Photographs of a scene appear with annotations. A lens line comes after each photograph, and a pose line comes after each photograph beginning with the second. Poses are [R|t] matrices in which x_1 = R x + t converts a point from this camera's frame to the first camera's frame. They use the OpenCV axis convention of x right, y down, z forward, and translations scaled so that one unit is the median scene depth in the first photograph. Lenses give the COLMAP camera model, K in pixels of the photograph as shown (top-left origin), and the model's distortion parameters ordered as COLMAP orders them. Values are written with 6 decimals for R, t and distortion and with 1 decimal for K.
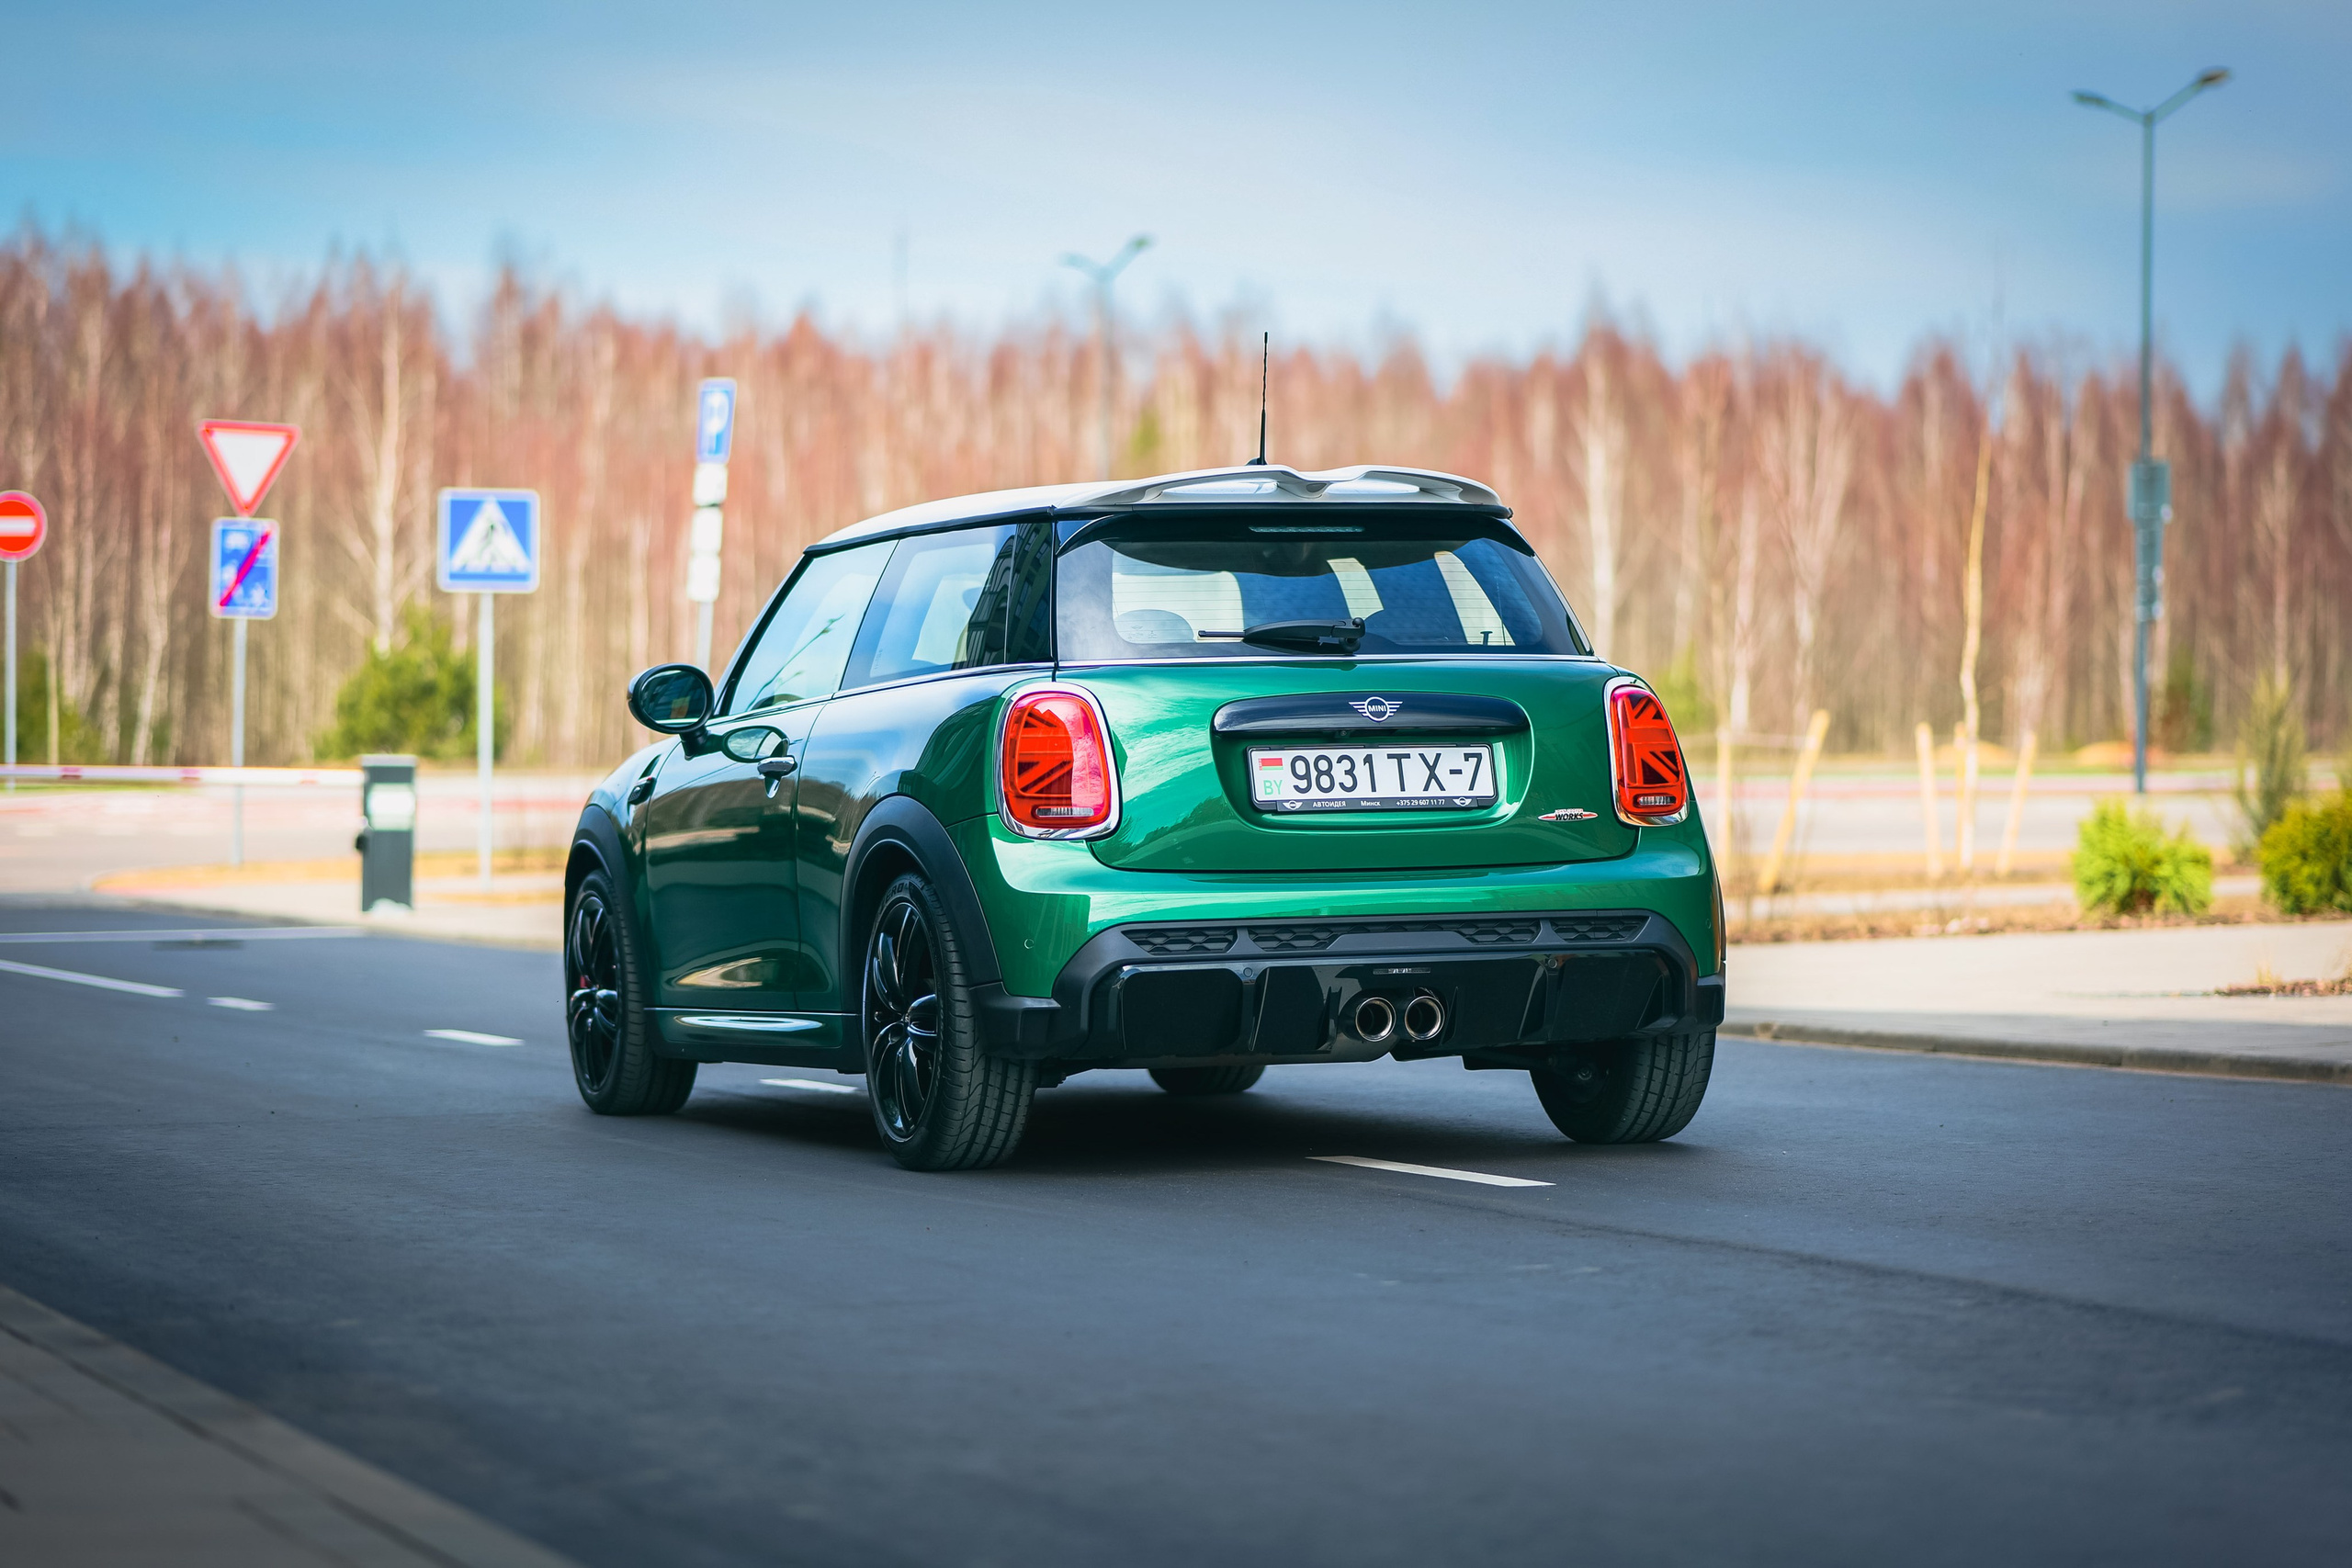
lens RADIAL K [[5746.8, 0, 1176.2], [0, 5746.8, 766.4], [0, 0, 1]] dist [0.152347, 0.000000]
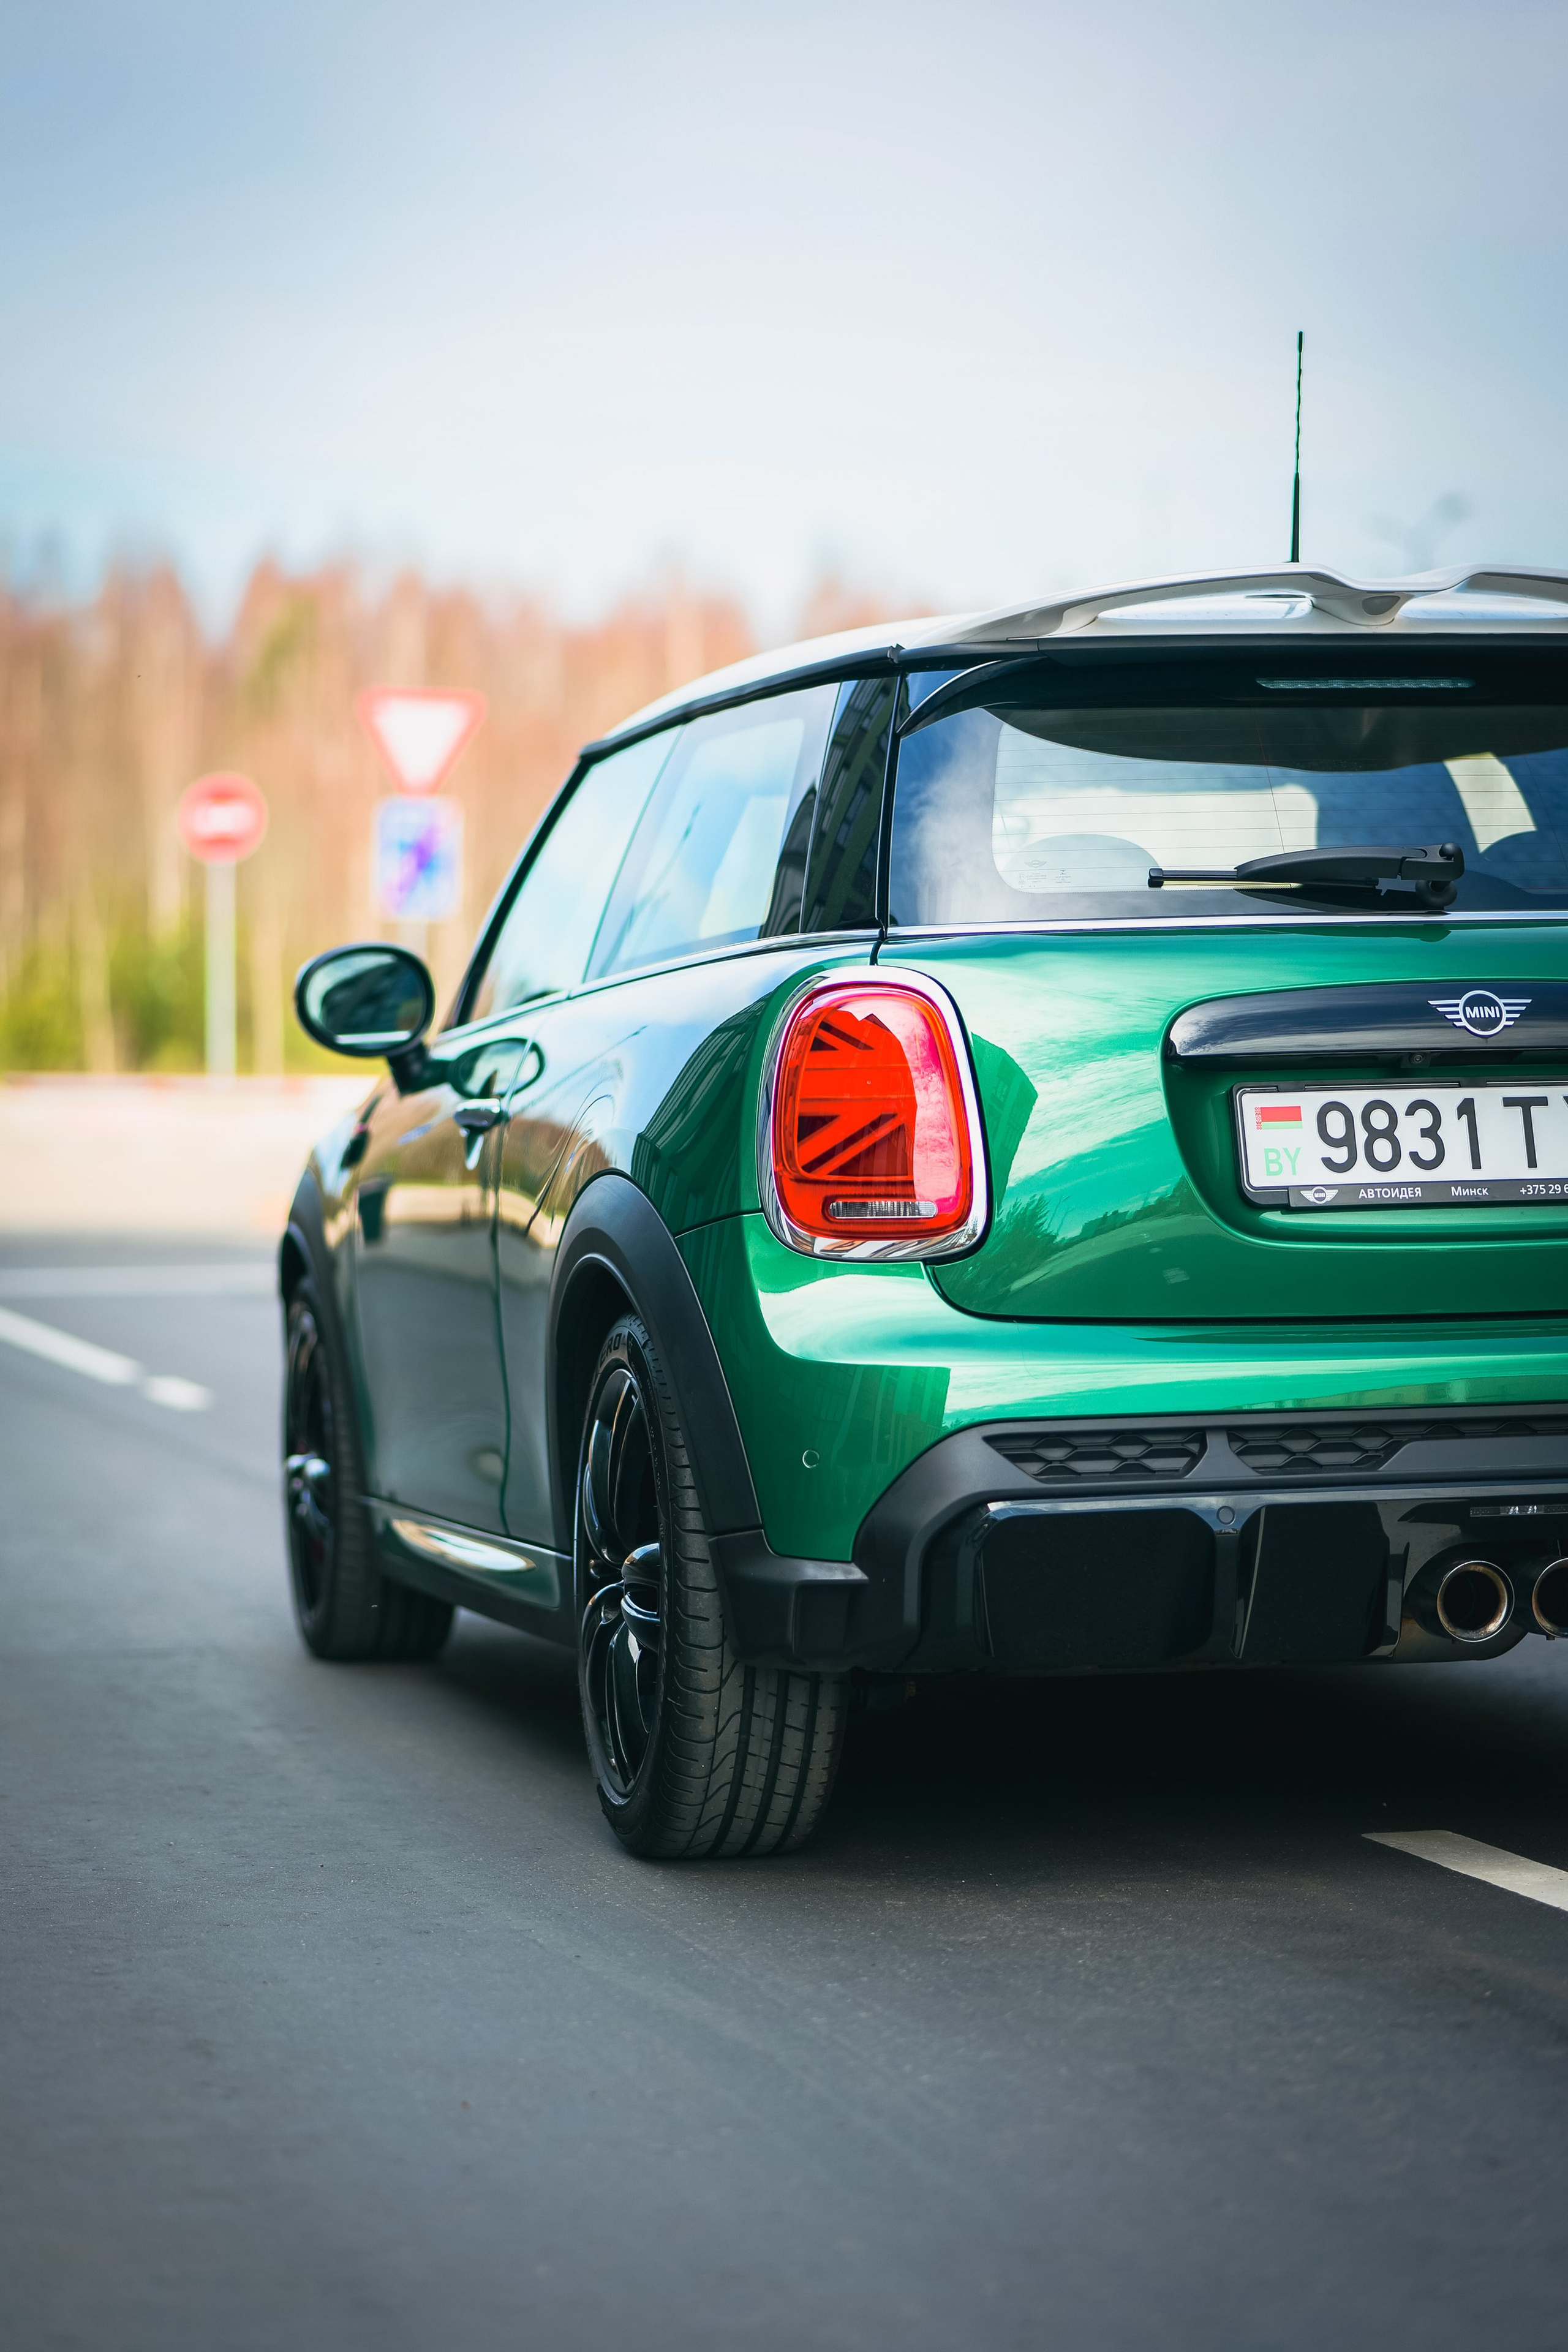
lens RADIAL K [[5747.4, 0, 831.5], [0, 5747.4, 1181.5], [0, 0, 1]] dist [0.152347, 0.000000]
pose [[0.992771, 0.000334, -0.120025, 0.038864], [0.001921, 0.999824, 0.018677, -0.004461], [0.120010, -0.018773, 0.992595, 0.461936]]
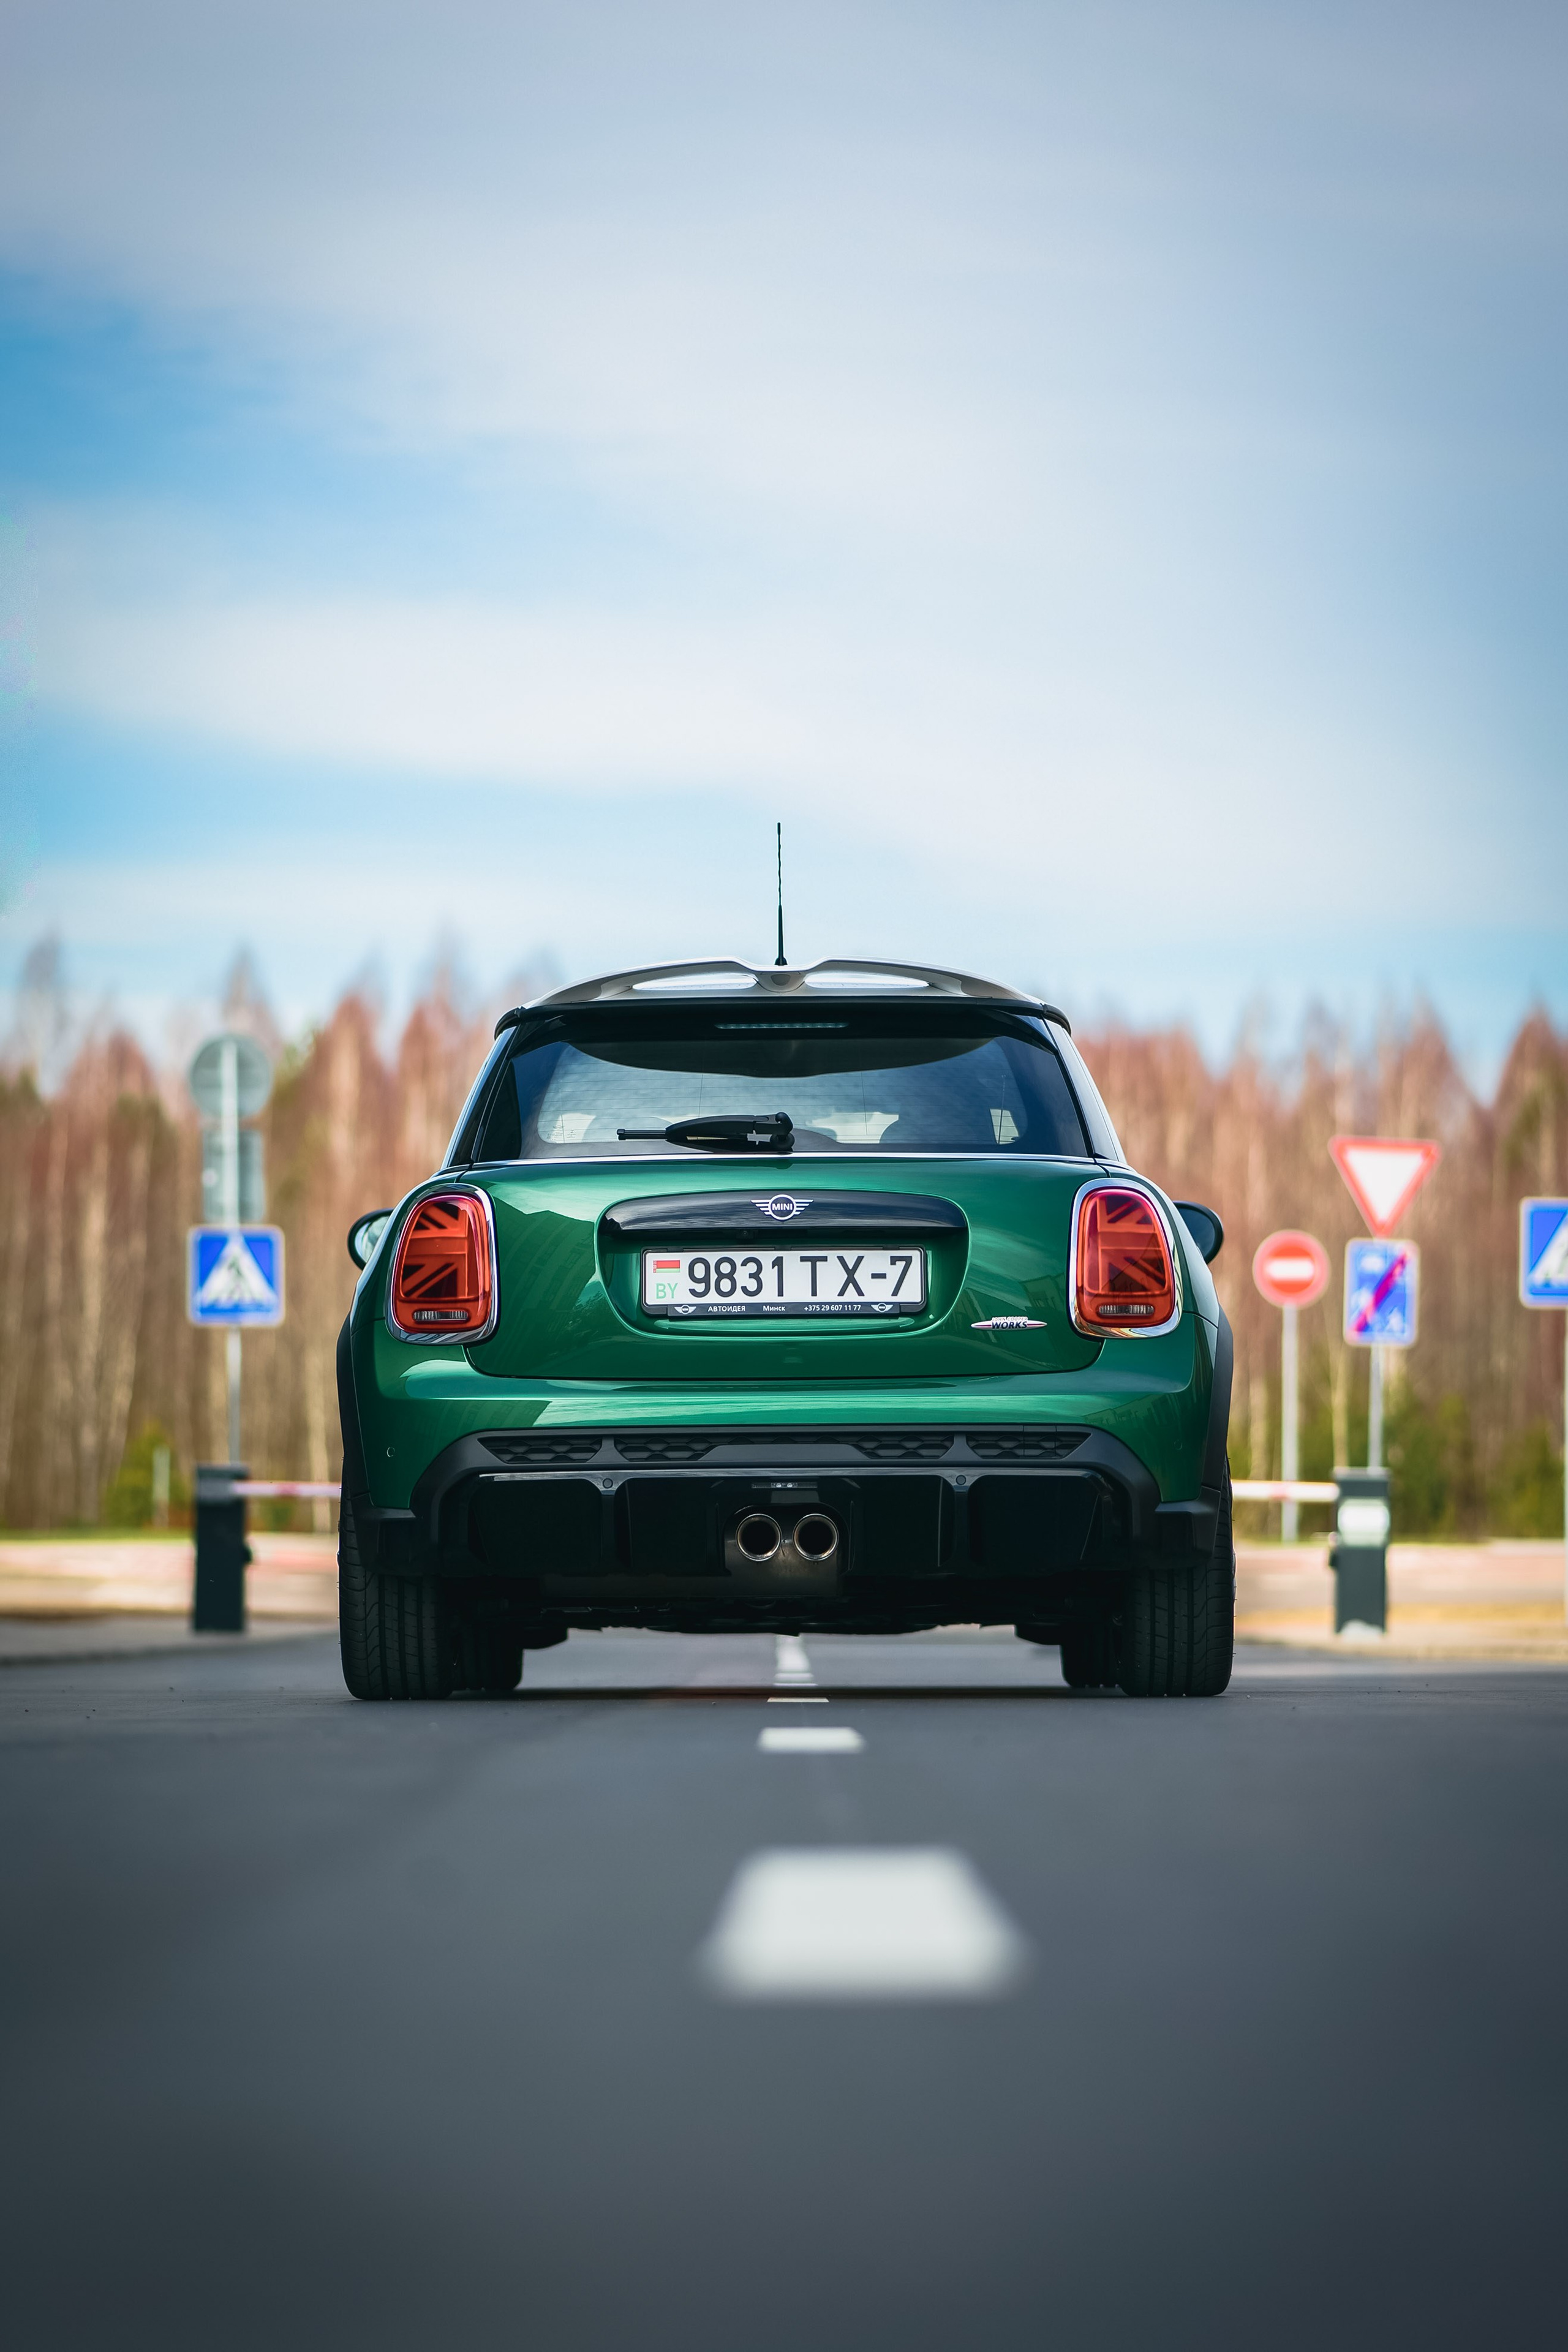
lens RADIAL K [[6115.8, 0, 588.5], [0, 6115.8, 1221.5], [0, 0, 1]] dist [0.007134, 0.000000]
pose [[0.925061, -0.013670, -0.379572, 0.380546], [-0.008825, 0.998309, -0.057462, 0.049361], [0.379715, 0.056505, 0.923376, 0.070421]]
